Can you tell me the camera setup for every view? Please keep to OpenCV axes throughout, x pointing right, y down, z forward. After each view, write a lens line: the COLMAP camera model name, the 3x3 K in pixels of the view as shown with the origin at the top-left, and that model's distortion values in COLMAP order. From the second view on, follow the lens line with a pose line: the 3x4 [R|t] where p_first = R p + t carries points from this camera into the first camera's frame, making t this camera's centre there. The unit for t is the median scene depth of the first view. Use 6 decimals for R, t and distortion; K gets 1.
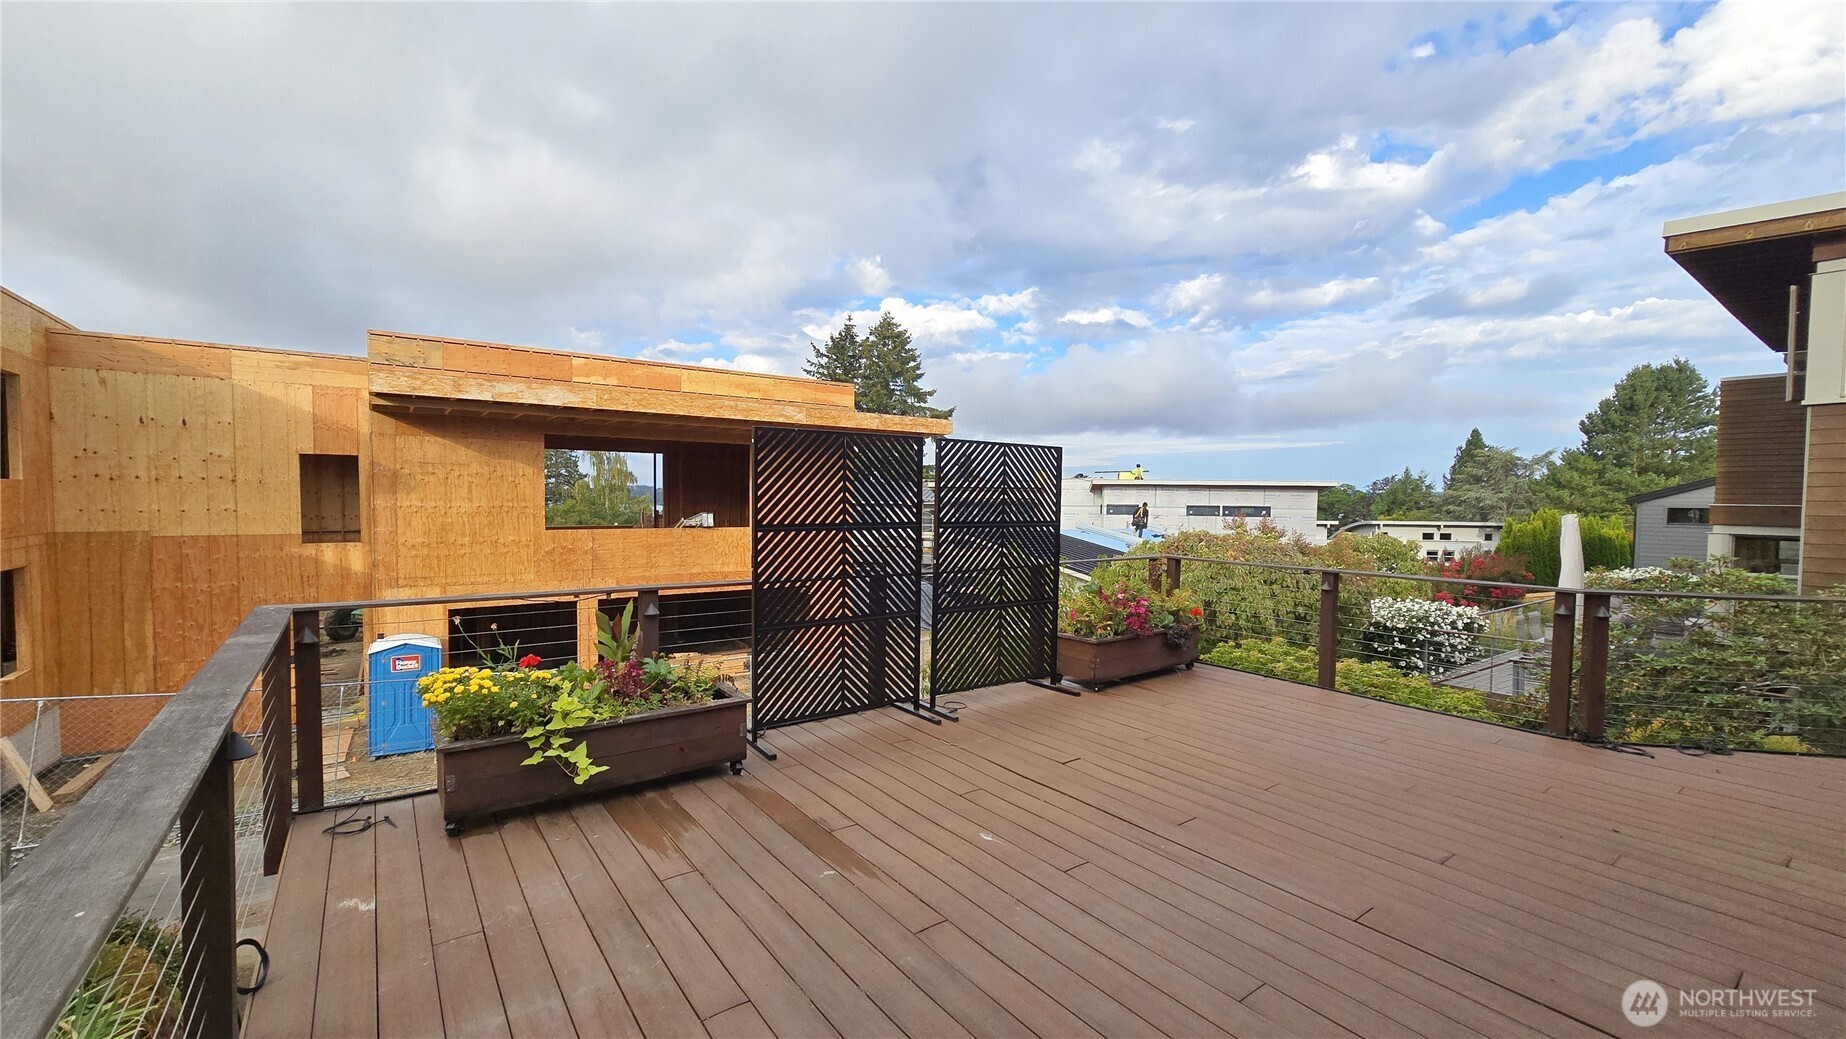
lens RADIAL K [[750.9, 0, 918.6], [0, 750.9, 529.7], [0, 0, 1]] dist [-0.006983, -0.000200]
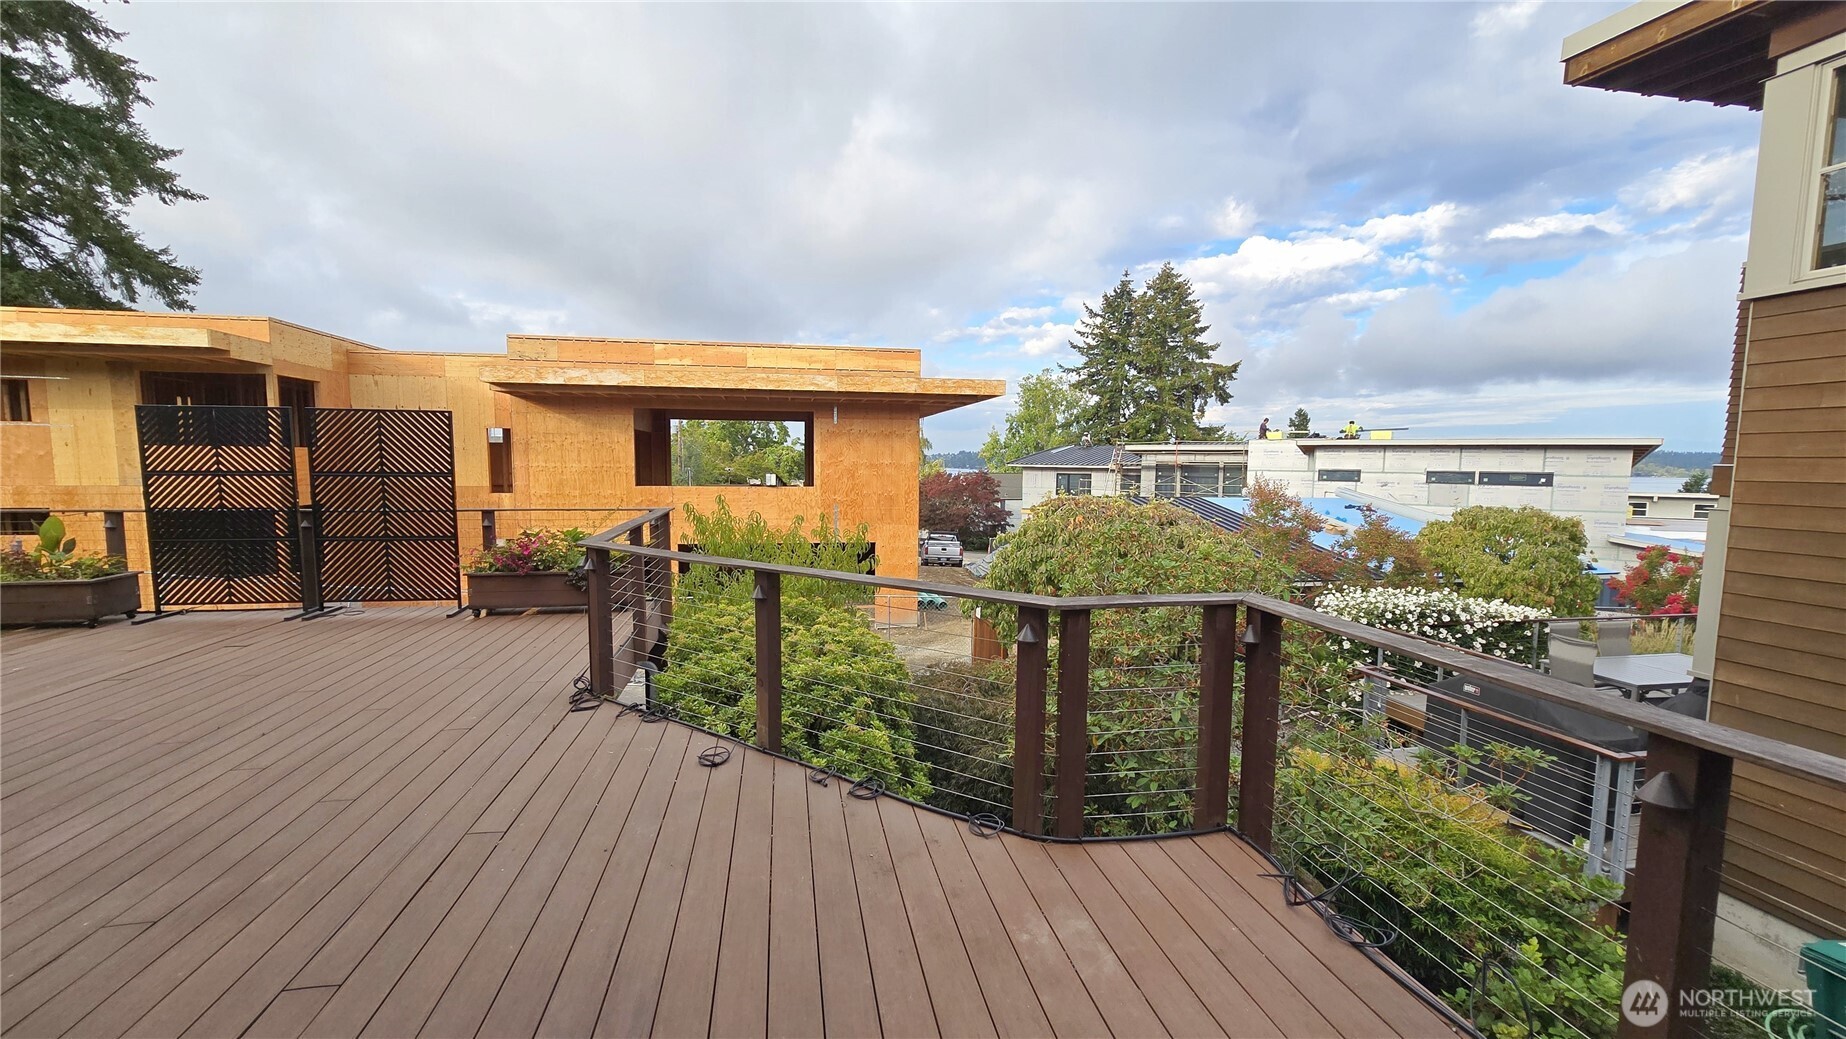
lens RADIAL K [[750.9, 0, 918.6], [0, 750.9, 529.7], [0, 0, 1]] dist [-0.006983, -0.000200]
pose [[0.901388, 0.038619, -0.431288, 0.219999], [-0.018894, 0.998574, 0.049928, 0.000927], [0.432601, -0.036856, 0.900832, 0.037547]]
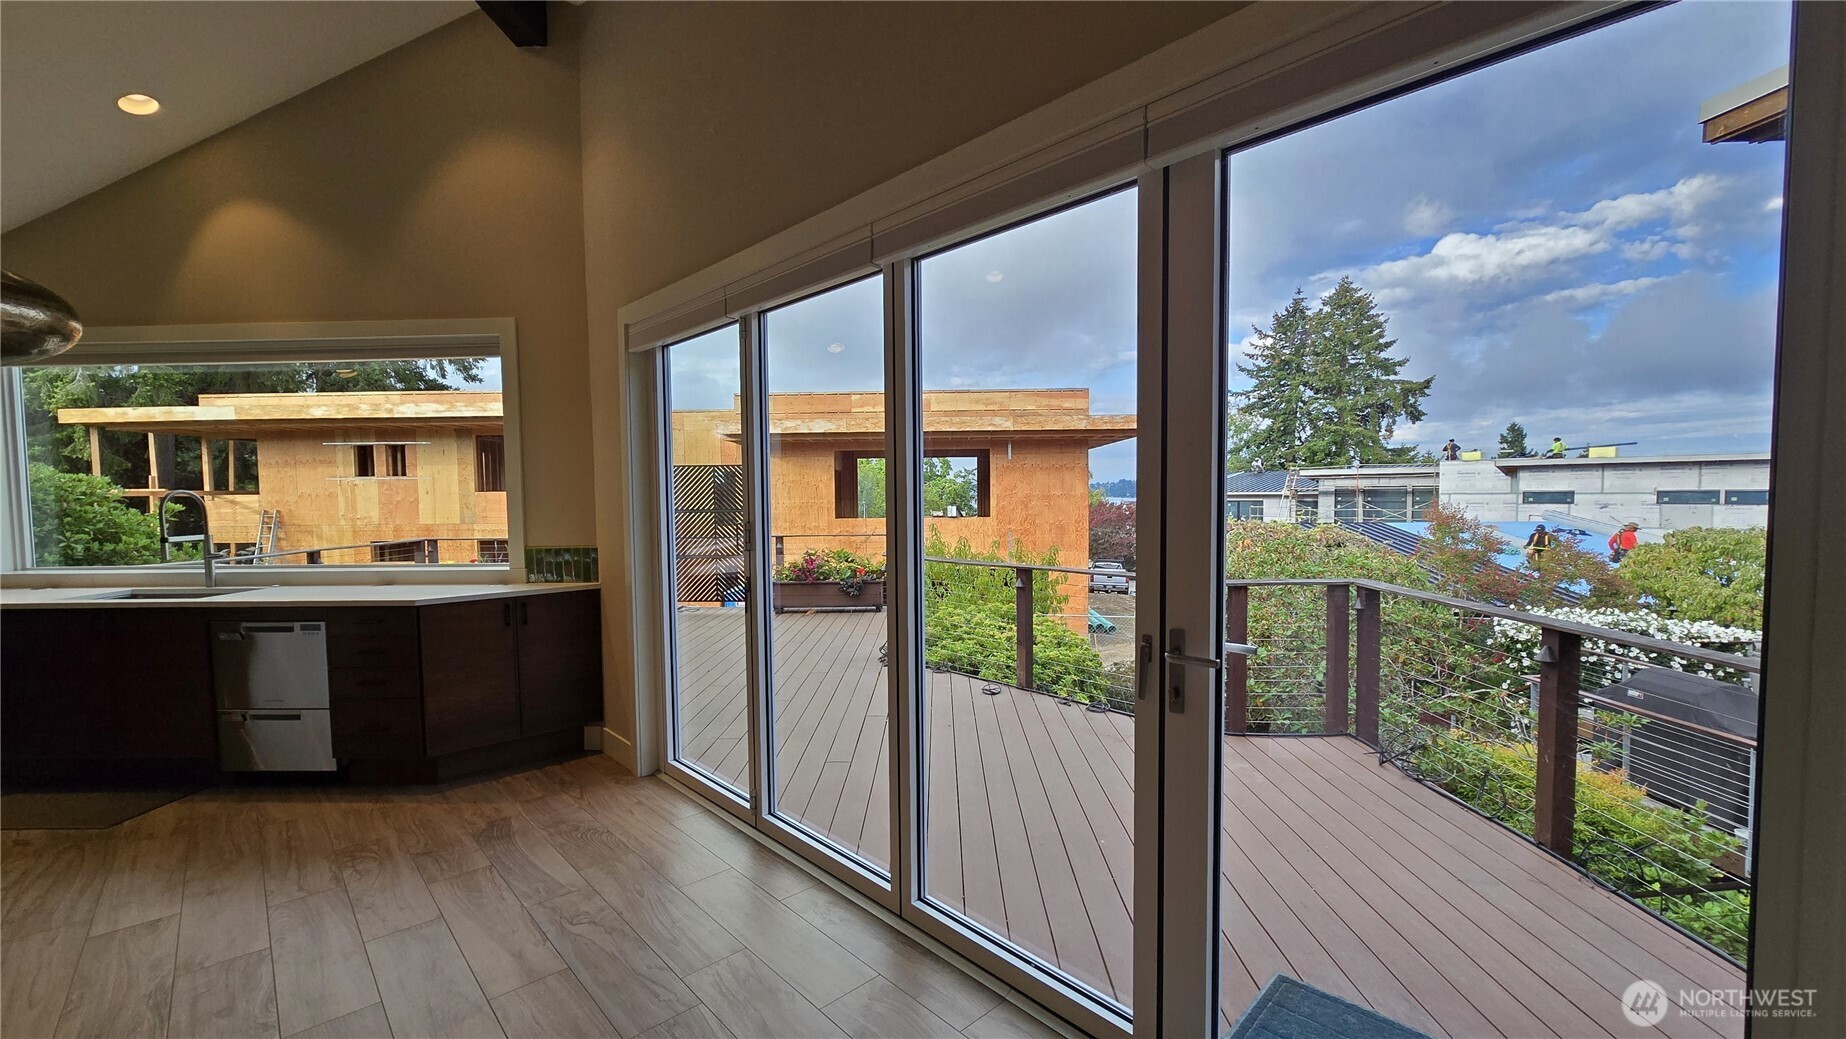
lens RADIAL K [[750.9, 0, 918.6], [0, 750.9, 529.7], [0, 0, 1]] dist [-0.006983, -0.000200]
pose [[0.792959, 0.011469, -0.609168, 0.235216], [-0.005933, 0.999921, 0.011102, 0.002271], [0.609247, -0.005189, 0.792964, -0.017104]]
